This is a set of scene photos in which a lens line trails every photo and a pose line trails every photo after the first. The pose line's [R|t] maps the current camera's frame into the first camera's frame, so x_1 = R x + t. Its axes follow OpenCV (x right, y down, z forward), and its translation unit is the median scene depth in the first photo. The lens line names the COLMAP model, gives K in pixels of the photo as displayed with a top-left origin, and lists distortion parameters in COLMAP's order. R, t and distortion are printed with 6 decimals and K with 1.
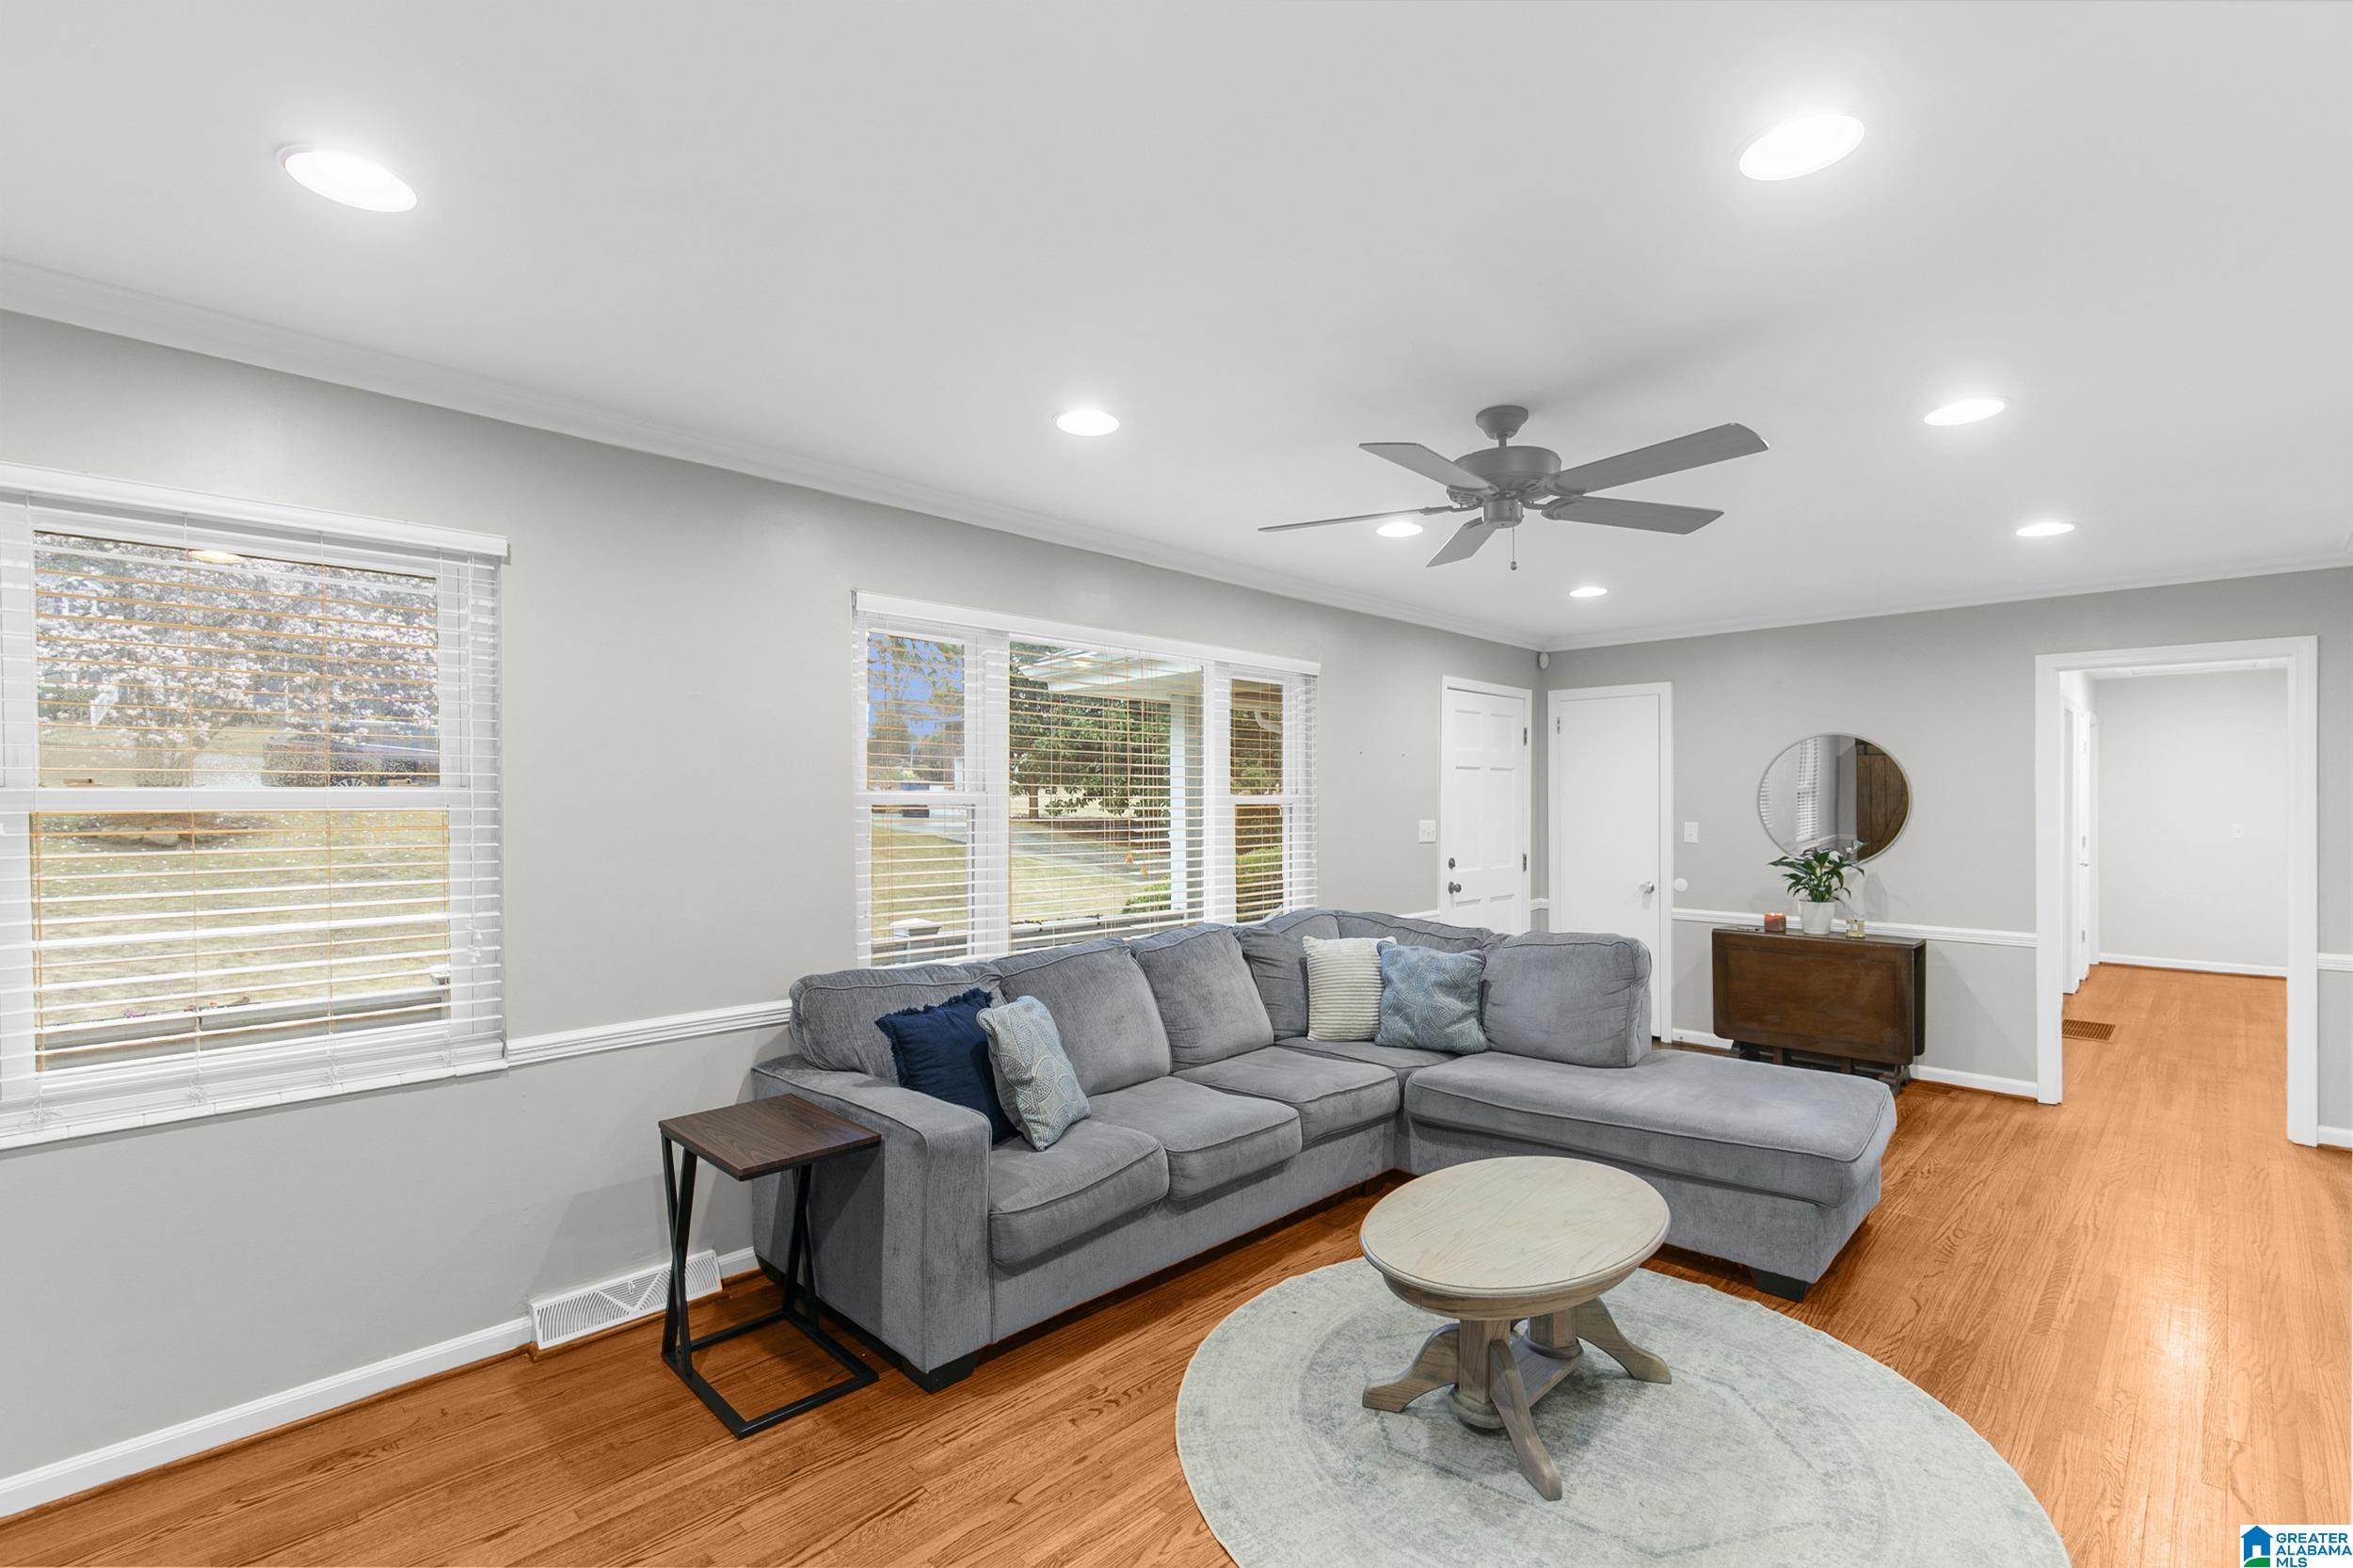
lens RADIAL K [[1068.4, 0, 1183.4], [0, 1068.4, 785.1], [0, 0, 1]] dist [0.004505, -0.000314]
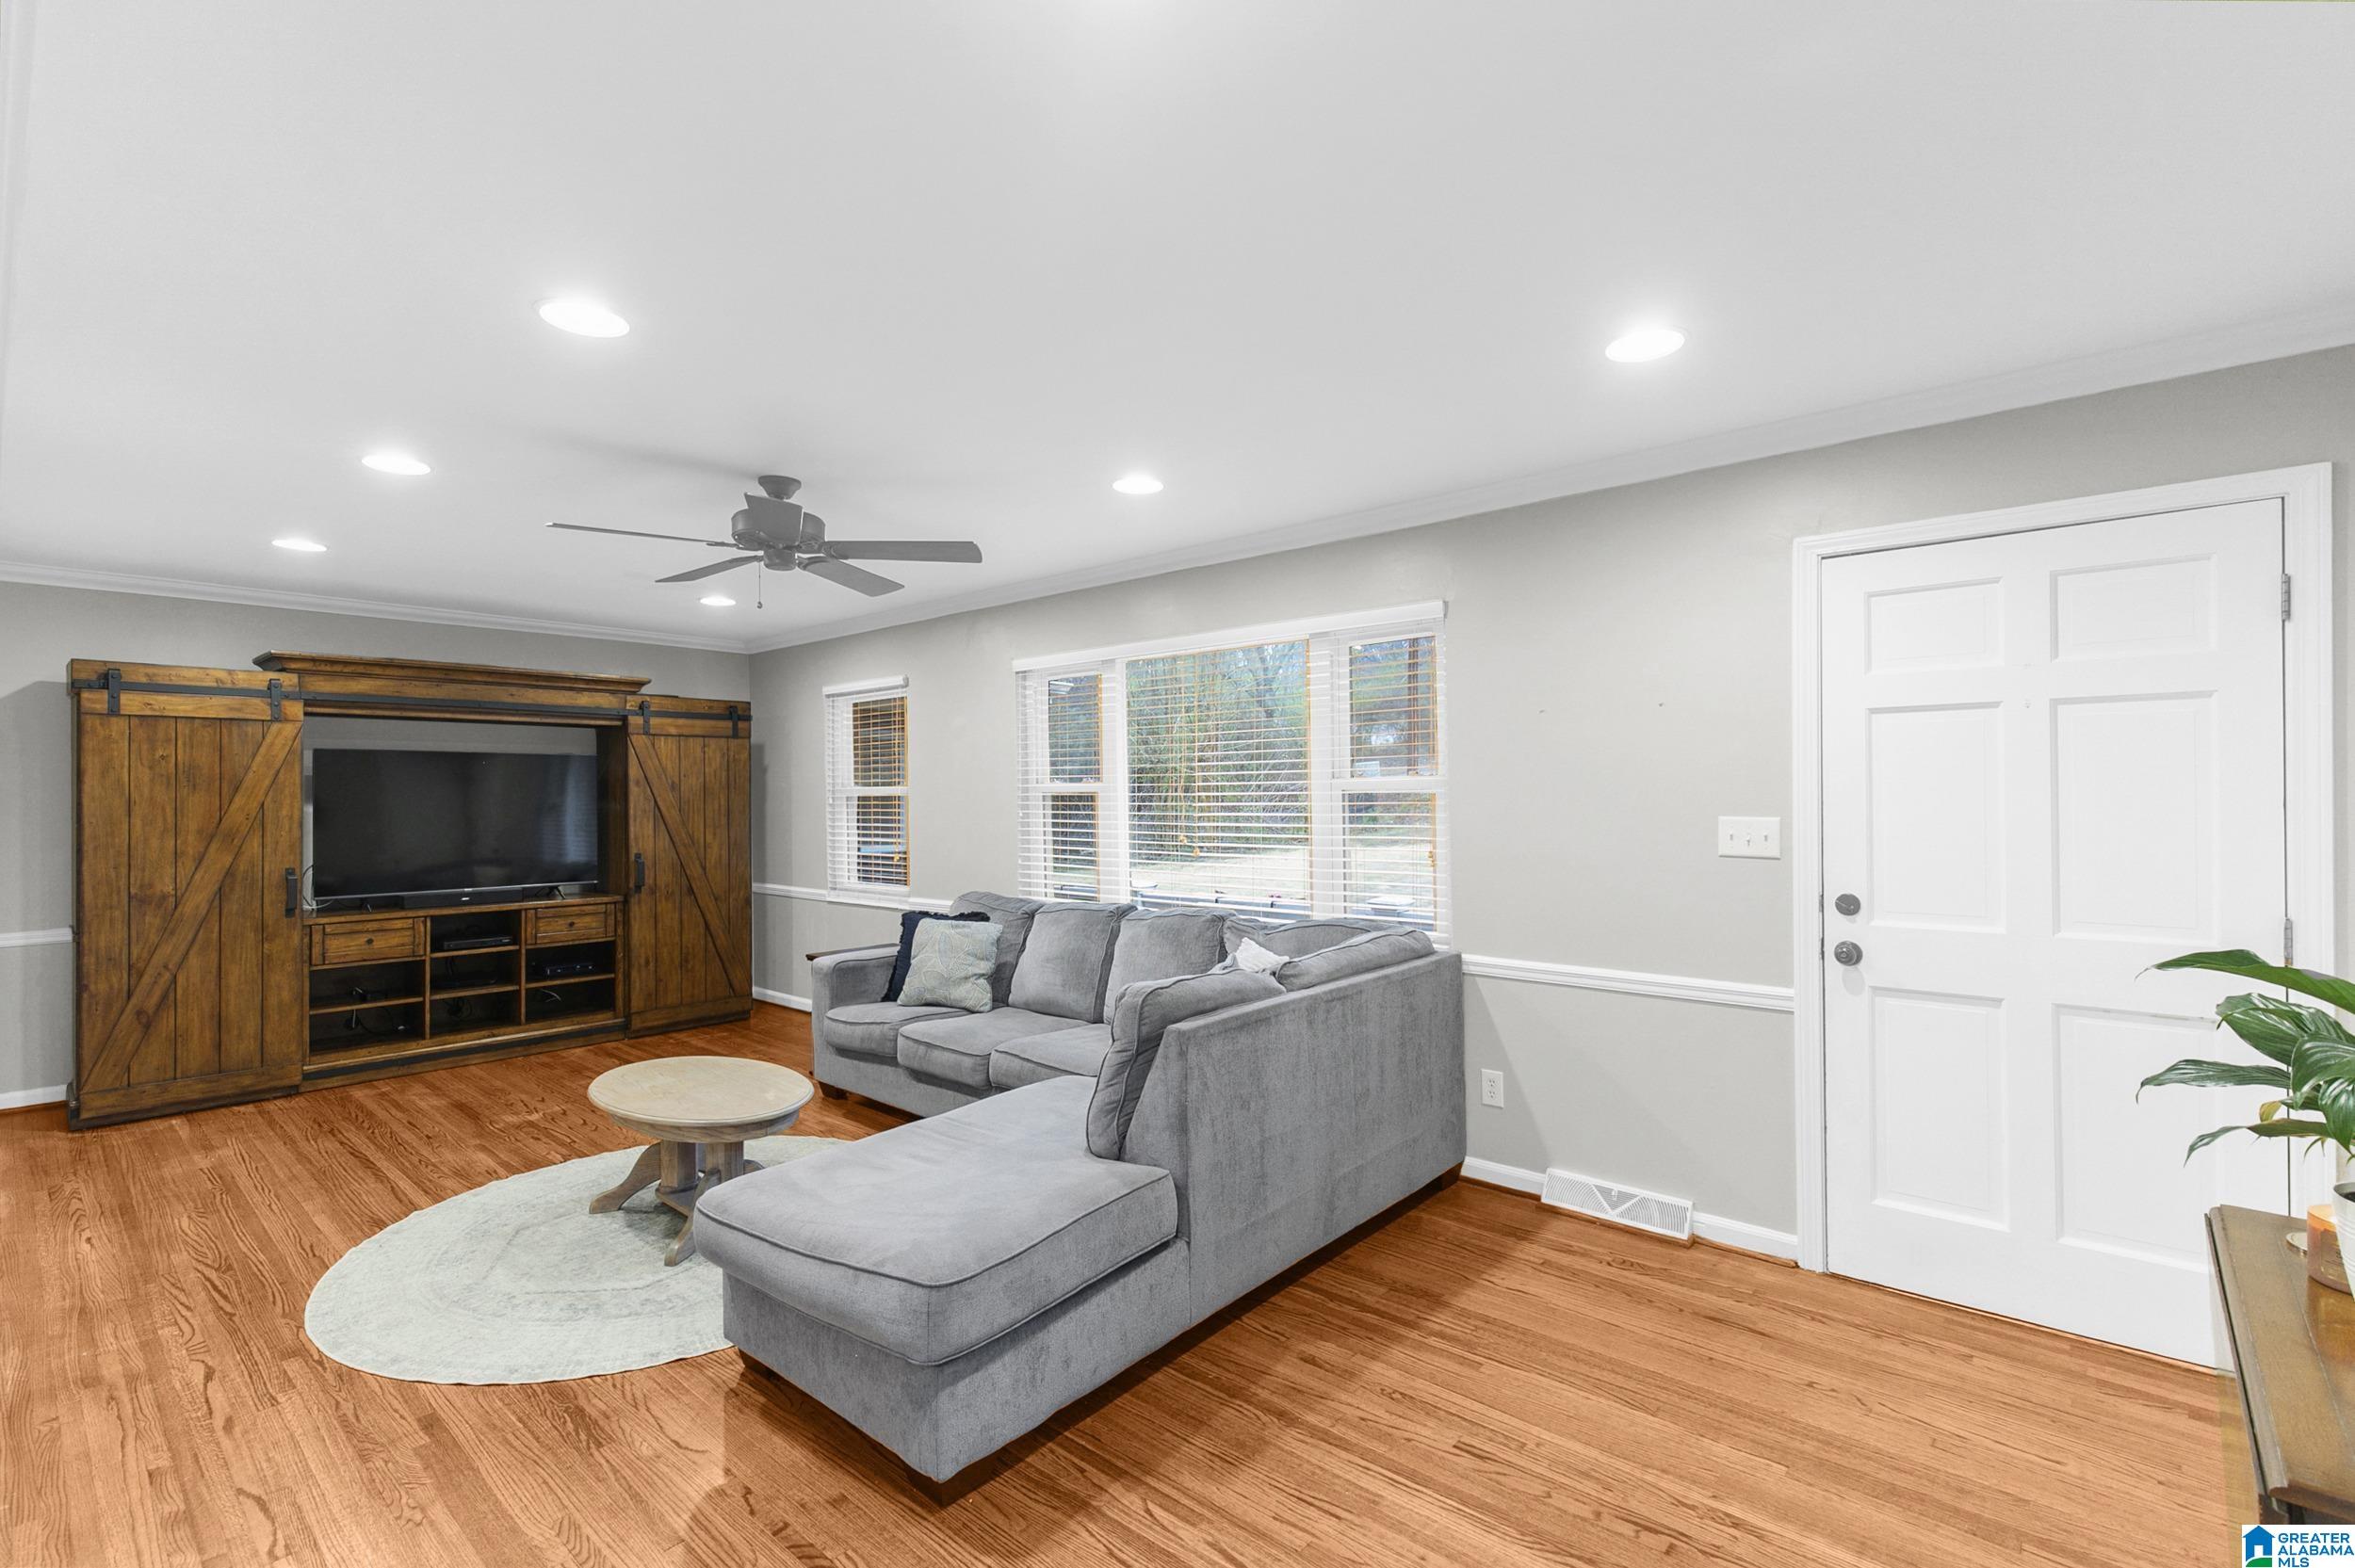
lens RADIAL K [[1069.2, 0, 1195.8], [0, 1069.2, 788.5], [0, 0, 1]] dist [0.004505, -0.000314]
pose [[0.050208, -0.004171, -0.998730, 1.165087], [0.024073, 0.999706, -0.002965, 0.020563], [0.998449, -0.023893, 0.050294, 1.058488]]
